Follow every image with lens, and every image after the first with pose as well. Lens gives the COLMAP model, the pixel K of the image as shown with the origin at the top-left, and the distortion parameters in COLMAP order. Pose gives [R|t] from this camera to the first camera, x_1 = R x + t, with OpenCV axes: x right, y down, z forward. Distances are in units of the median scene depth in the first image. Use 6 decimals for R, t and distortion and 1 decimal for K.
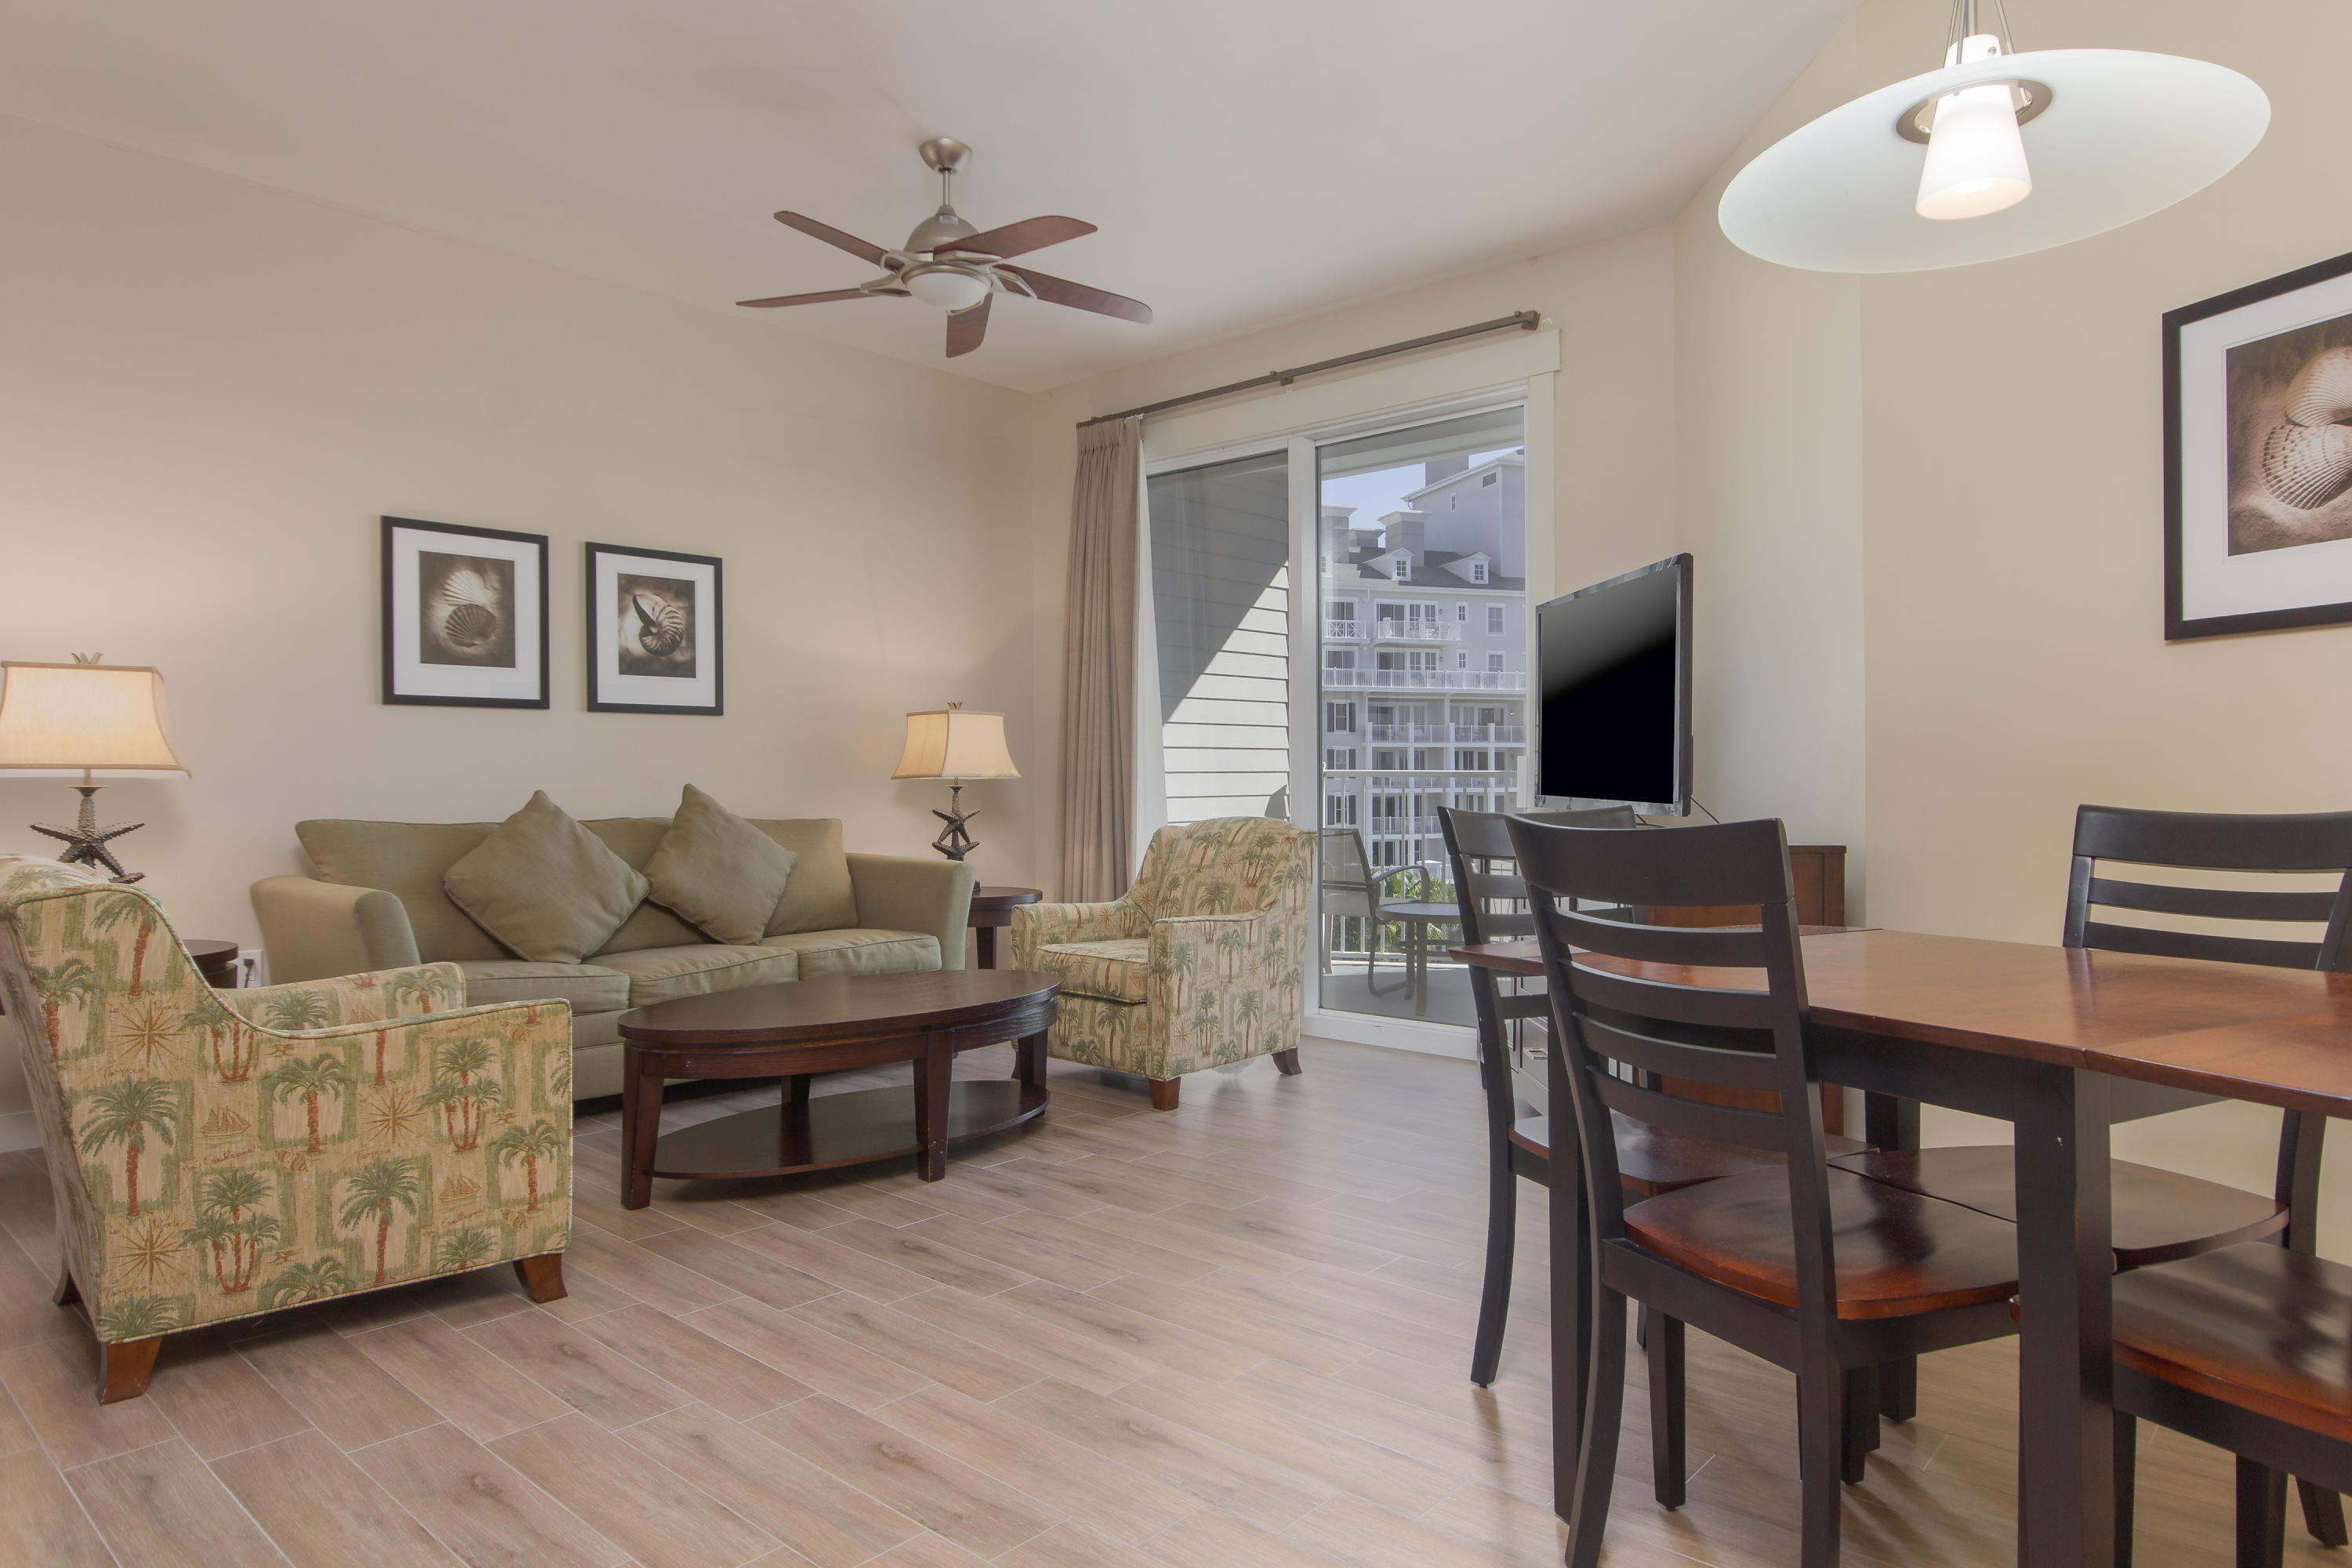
lens RADIAL K [[1390.5, 0, 1176.0], [0, 1390.5, 784.0], [0, 0, 1]] dist [0.000282, 0.000299]
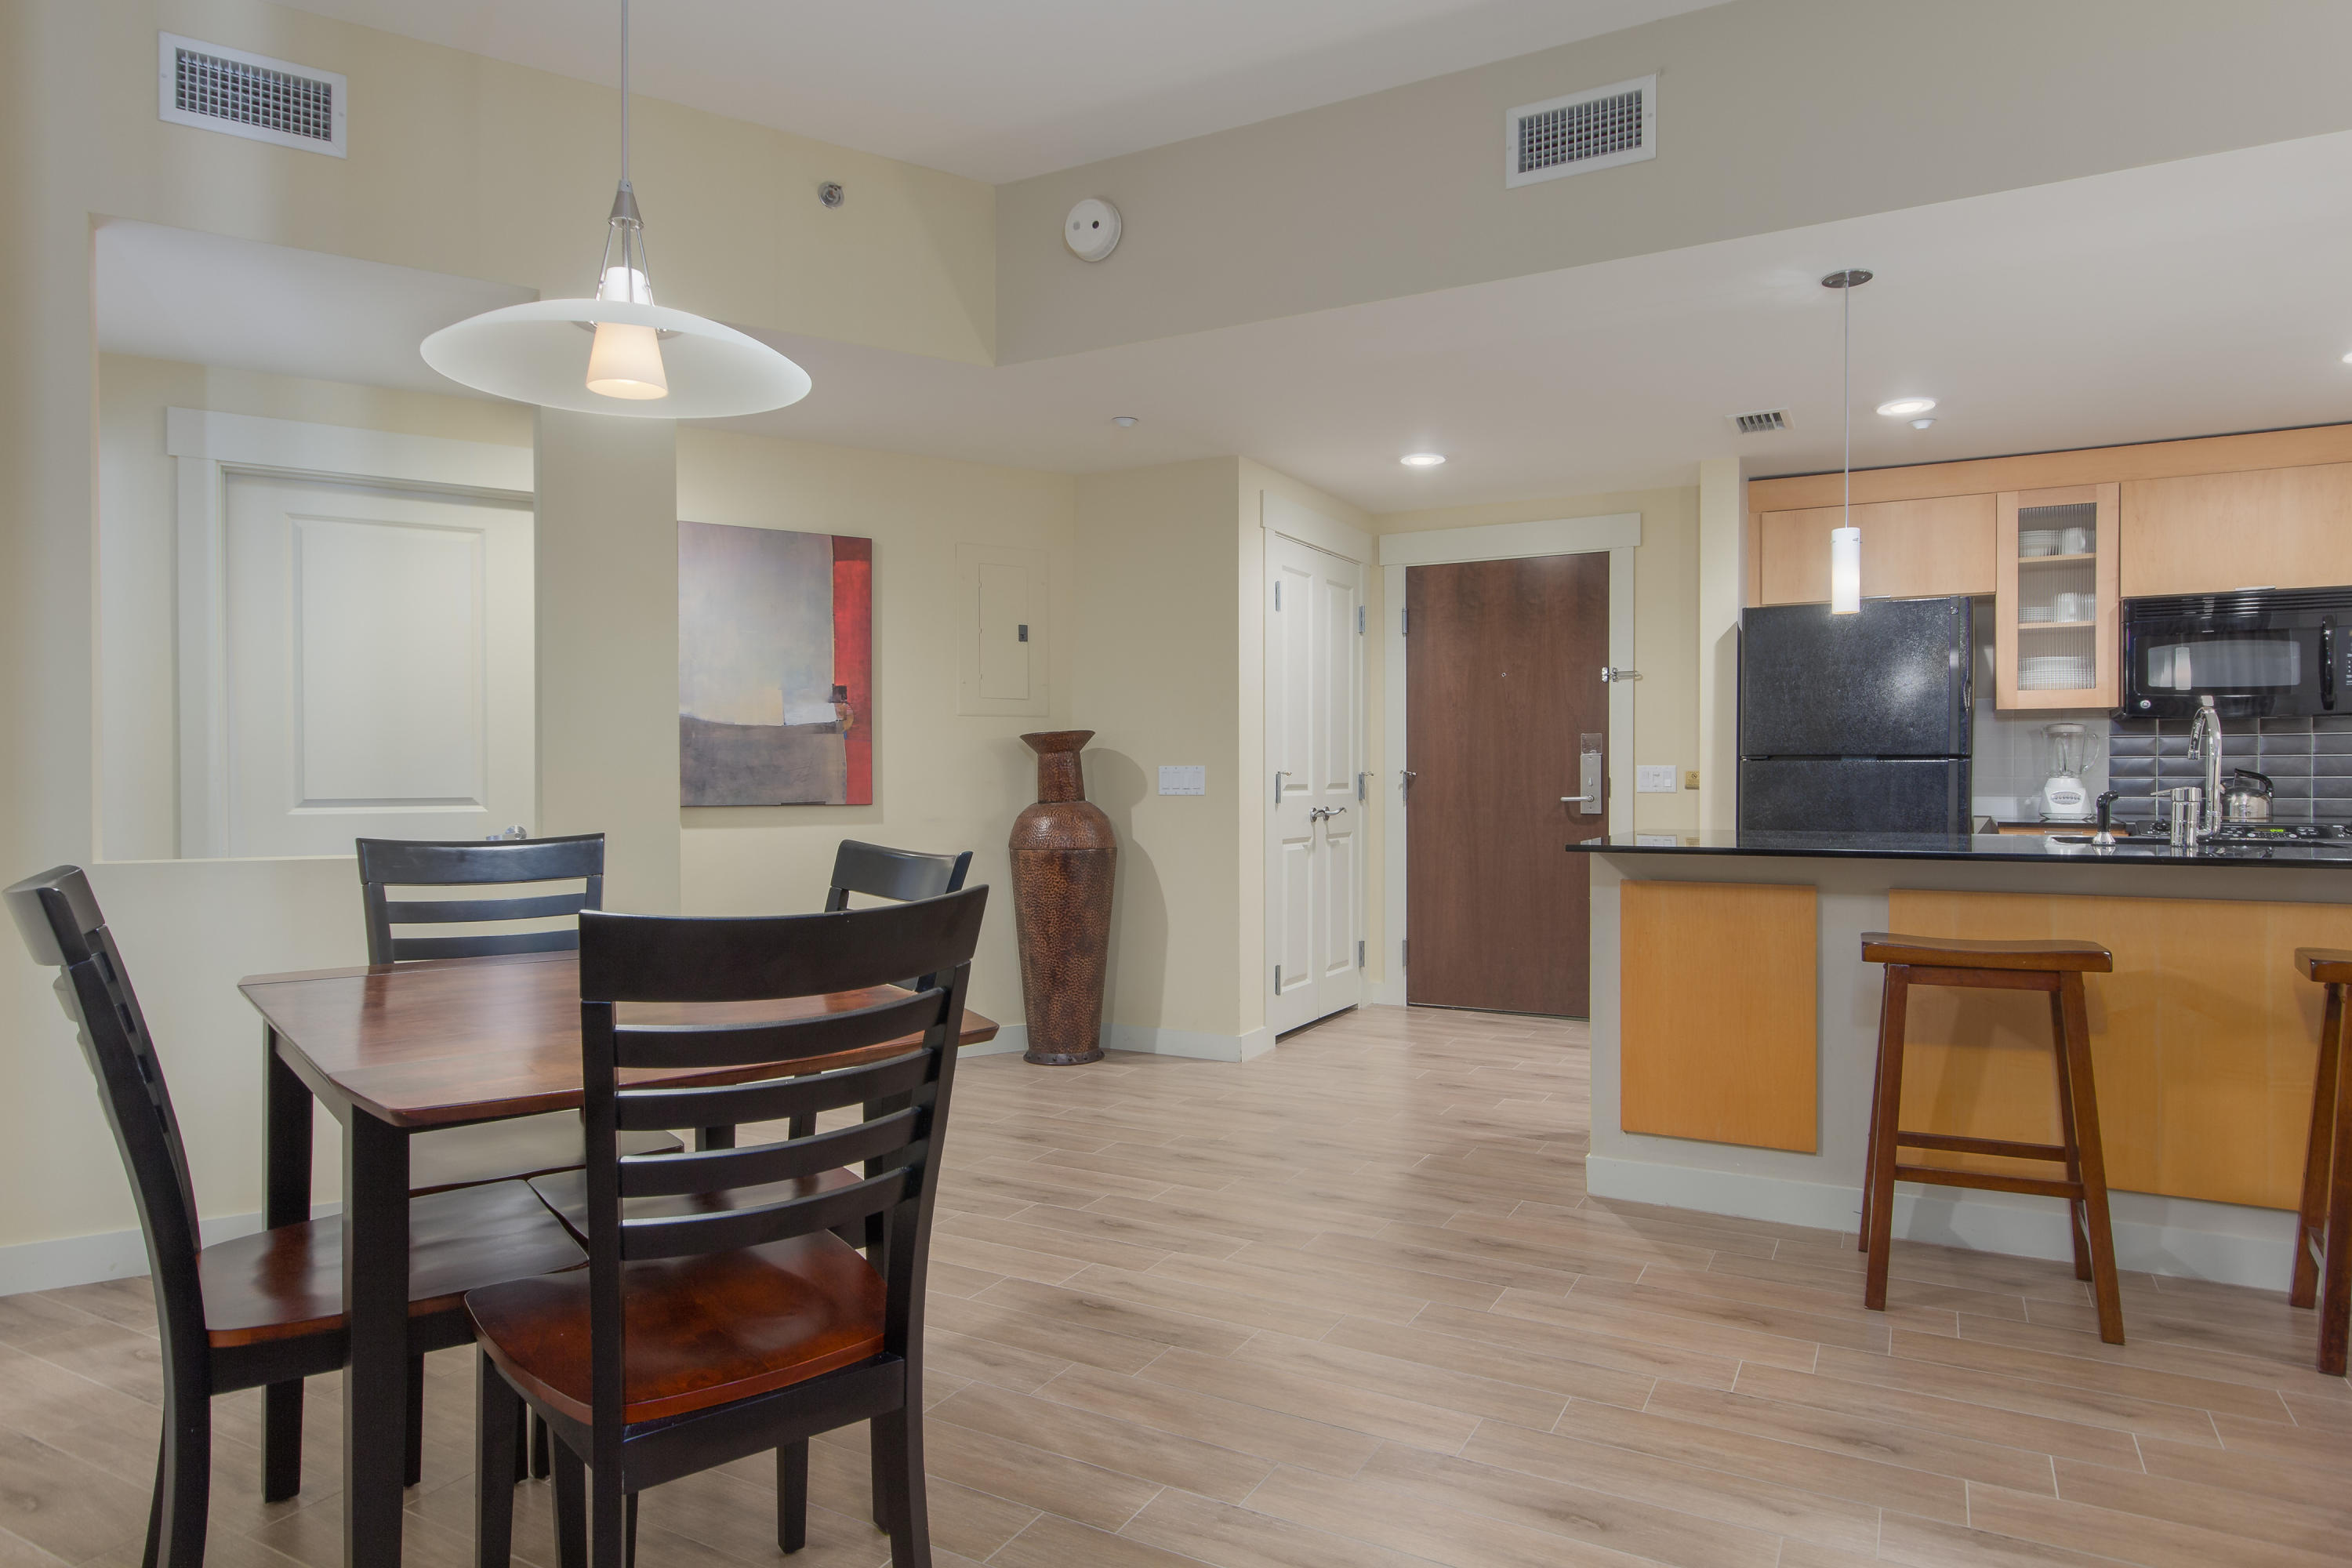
lens RADIAL K [[1389.5, 0, 1176.0], [0, 1389.5, 784.0], [0, 0, 1]] dist [-0.010003, 0.000048]
pose [[-0.974515, 0.007052, -0.224211, 0.131375], [0.004730, 0.999930, 0.010890, -0.019665], [0.224272, 0.009552, -0.974480, 0.869858]]
